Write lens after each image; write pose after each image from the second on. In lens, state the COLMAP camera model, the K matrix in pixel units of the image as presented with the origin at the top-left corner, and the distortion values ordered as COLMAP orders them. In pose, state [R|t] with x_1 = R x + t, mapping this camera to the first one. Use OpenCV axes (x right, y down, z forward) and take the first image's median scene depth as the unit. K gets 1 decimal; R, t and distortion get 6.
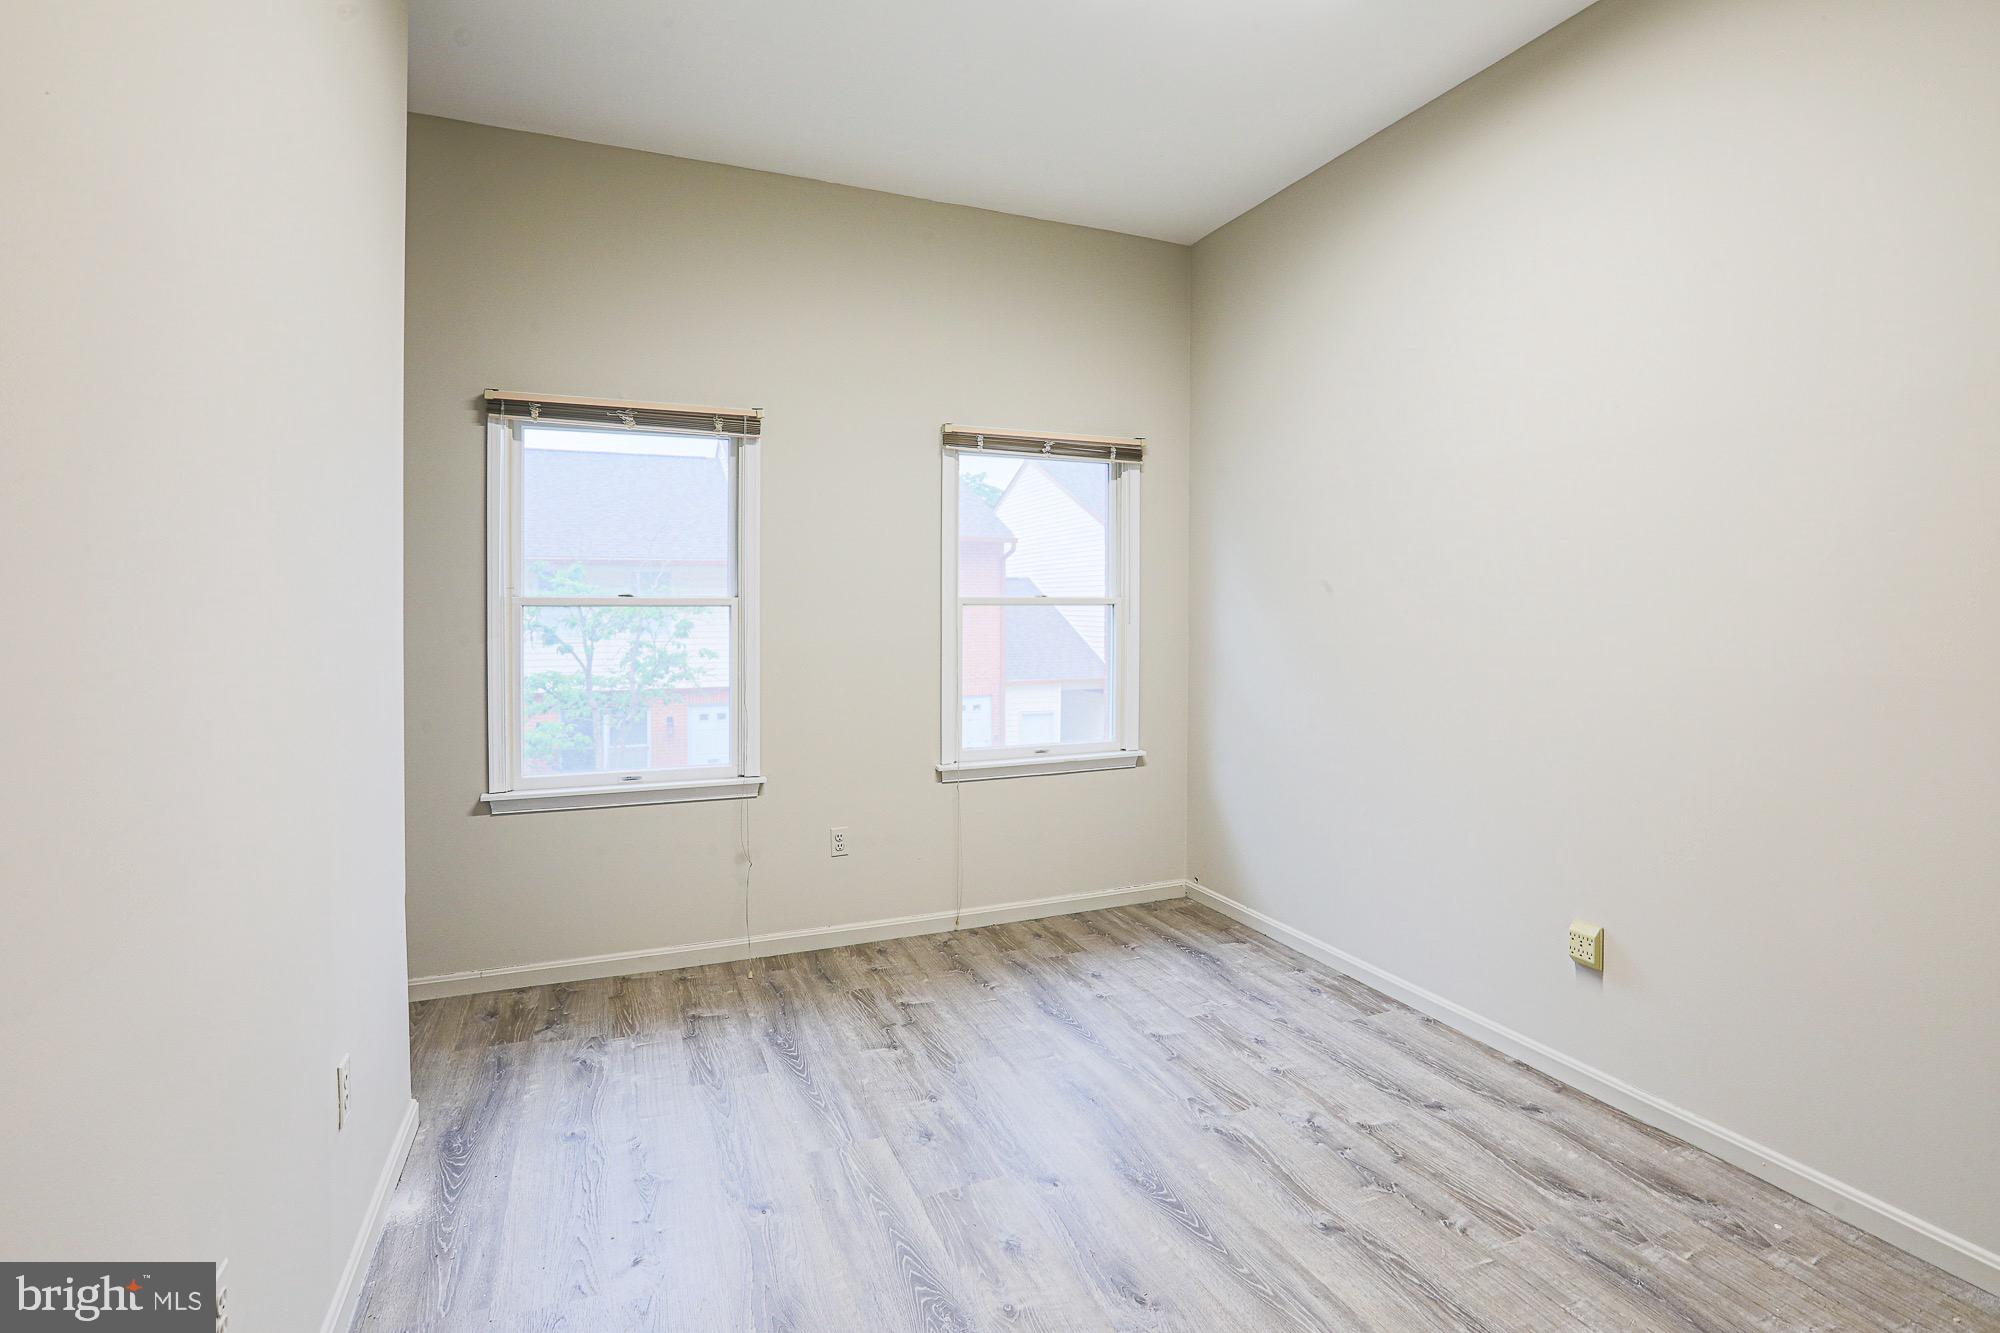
lens RADIAL K [[964.0, 0, 1053.3], [0, 964.0, 612.7], [0, 0, 1]] dist [-0.053222, 0.017266]
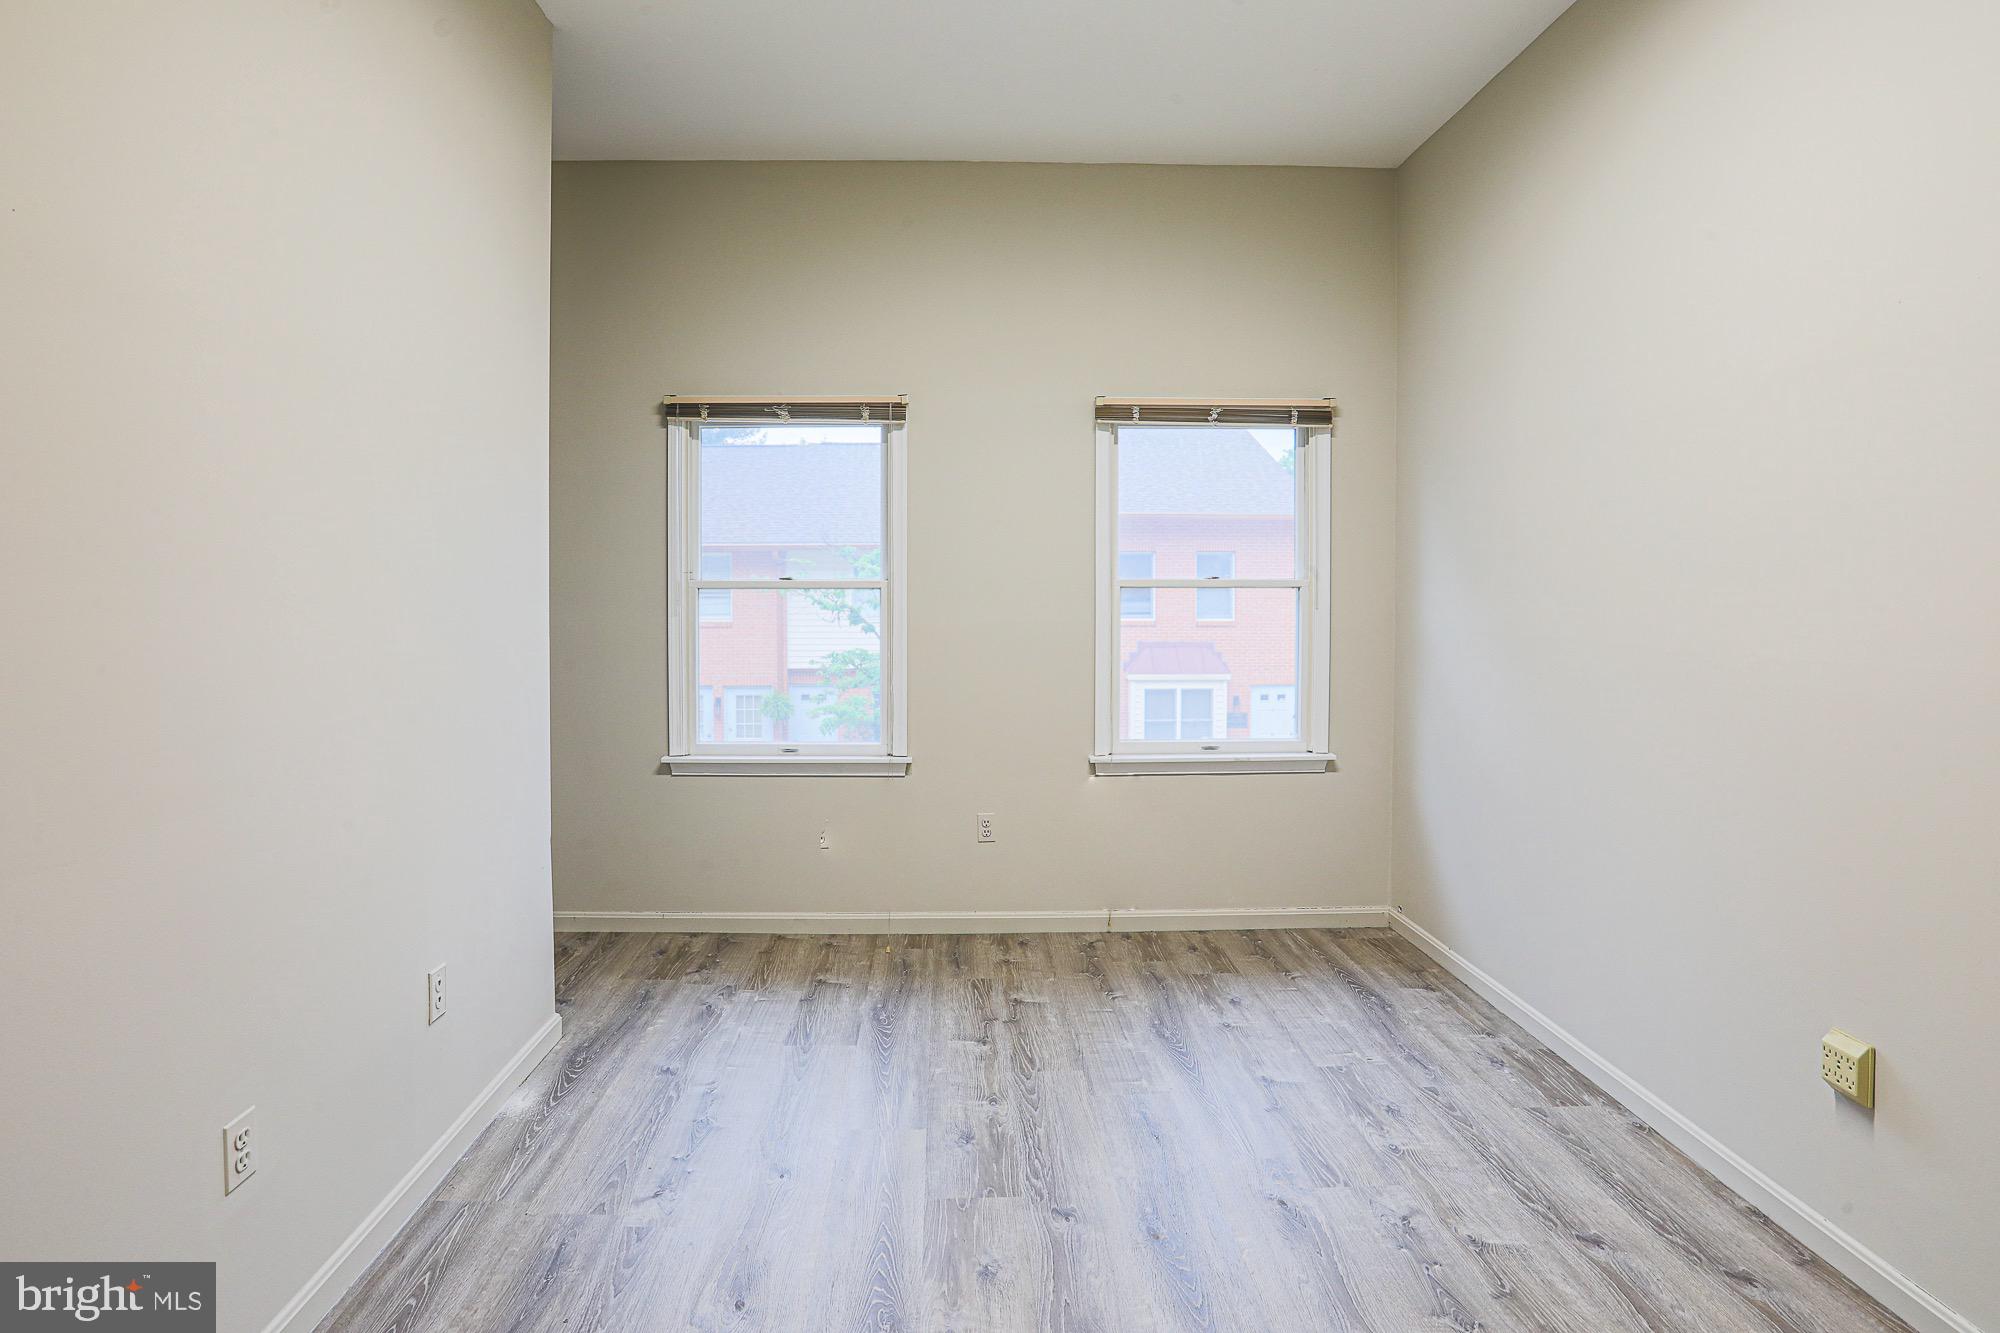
lens RADIAL K [[992.9, 0, 975.5], [0, 992.9, 604.1], [0, 0, 1]] dist [-0.043379, 0.012276]
pose [[0.919336, 0.005522, -0.393434, 0.195081], [-0.002100, 0.999956, 0.009128, -0.000615], [0.393467, -0.007565, 0.919307, 0.066521]]
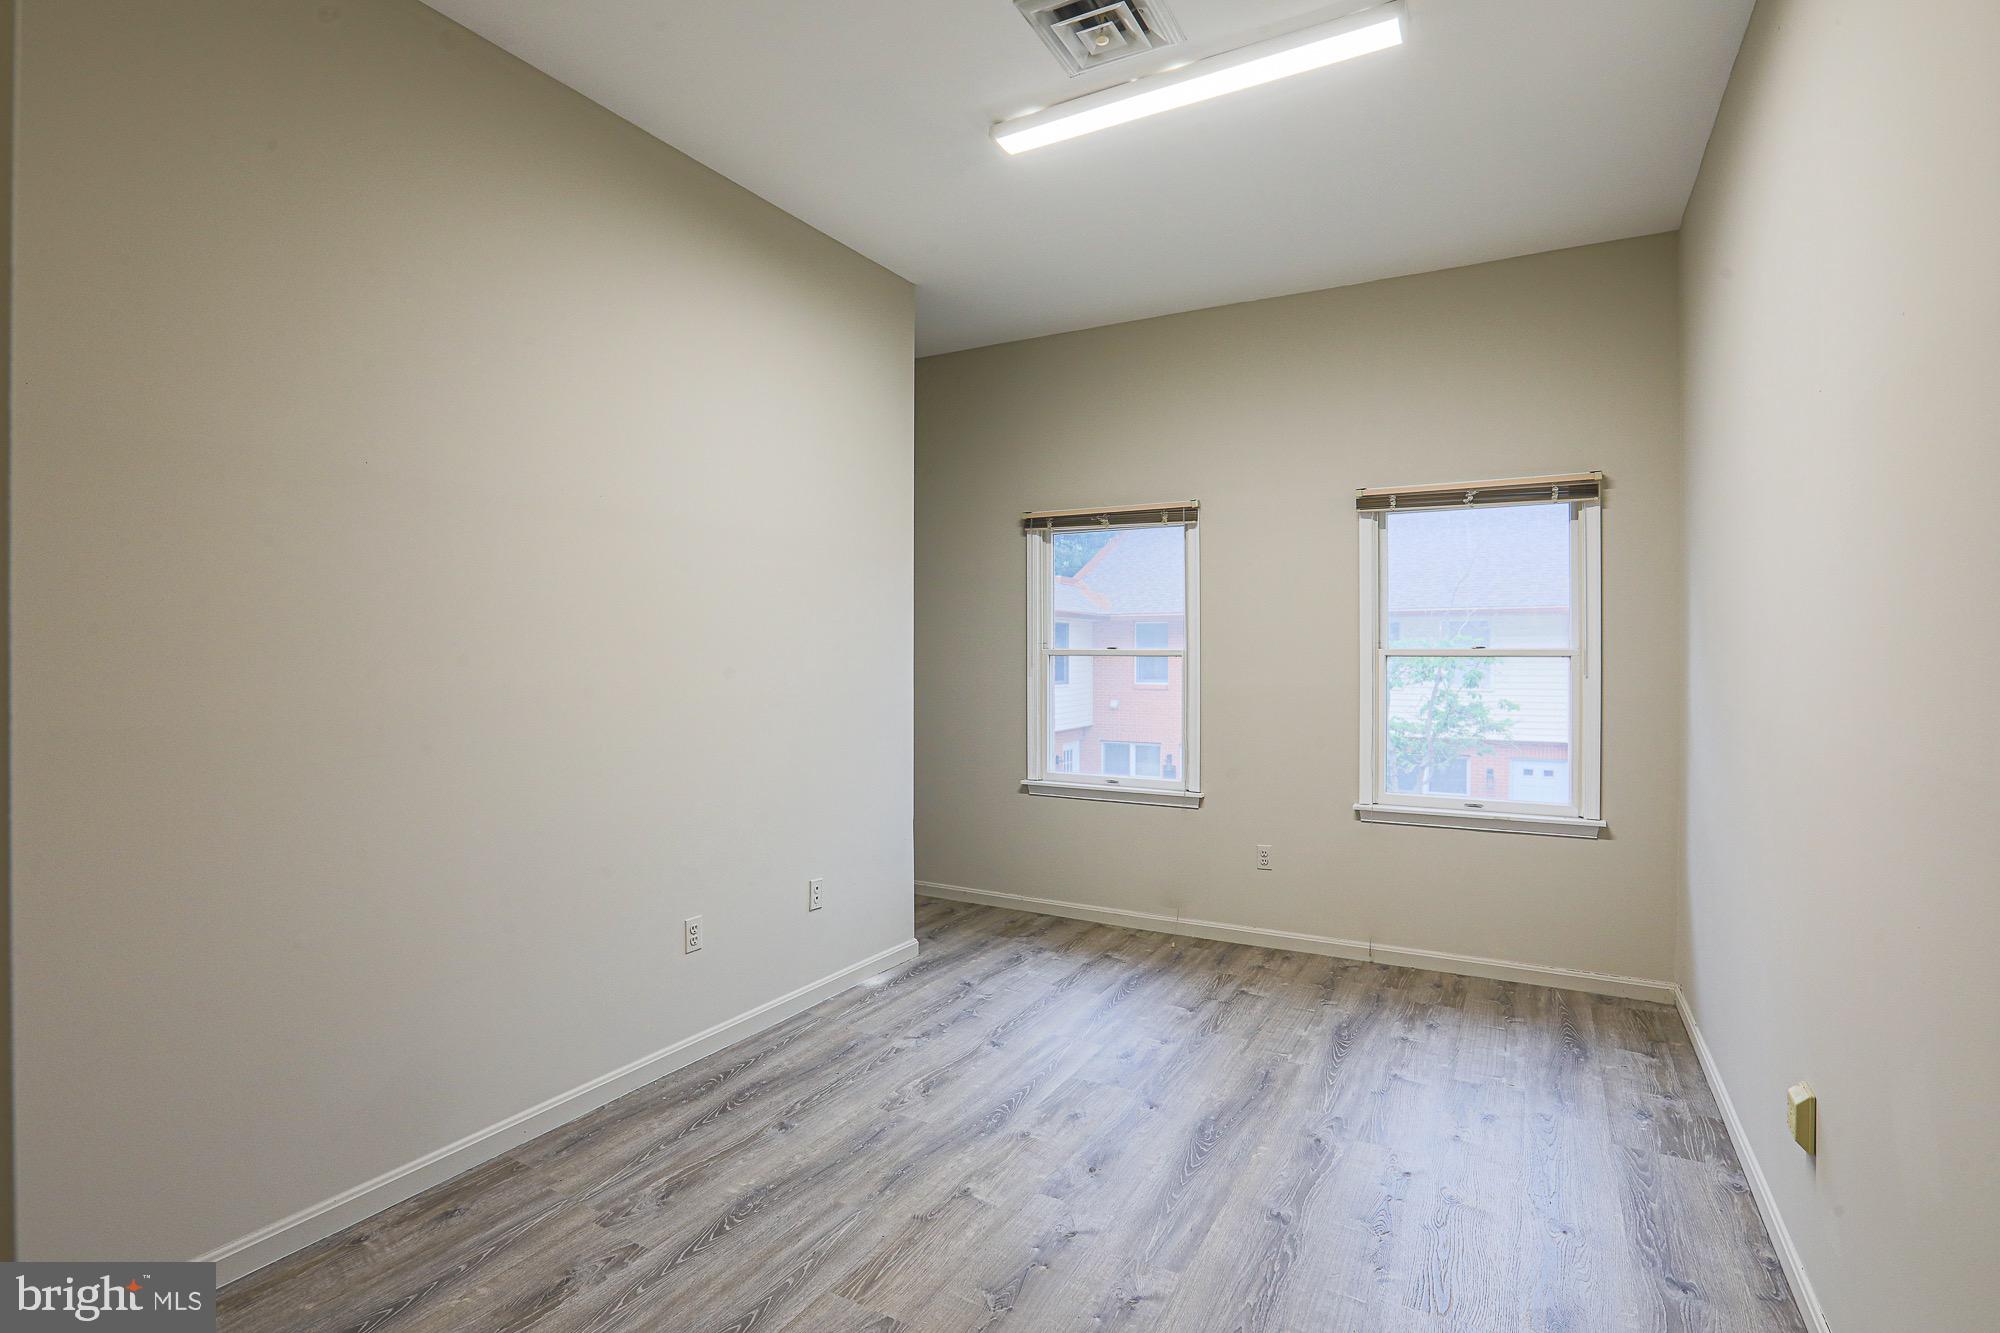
lens RADIAL K [[964.0, 0, 985.9], [0, 964.0, 674.6], [0, 0, 1]] dist [-0.053222, 0.017266]
pose [[0.587133, 0.019732, -0.809250, 0.609238], [-0.008880, 0.999800, 0.017935, -0.003998], [0.809442, -0.003344, 0.587190, 0.040320]]
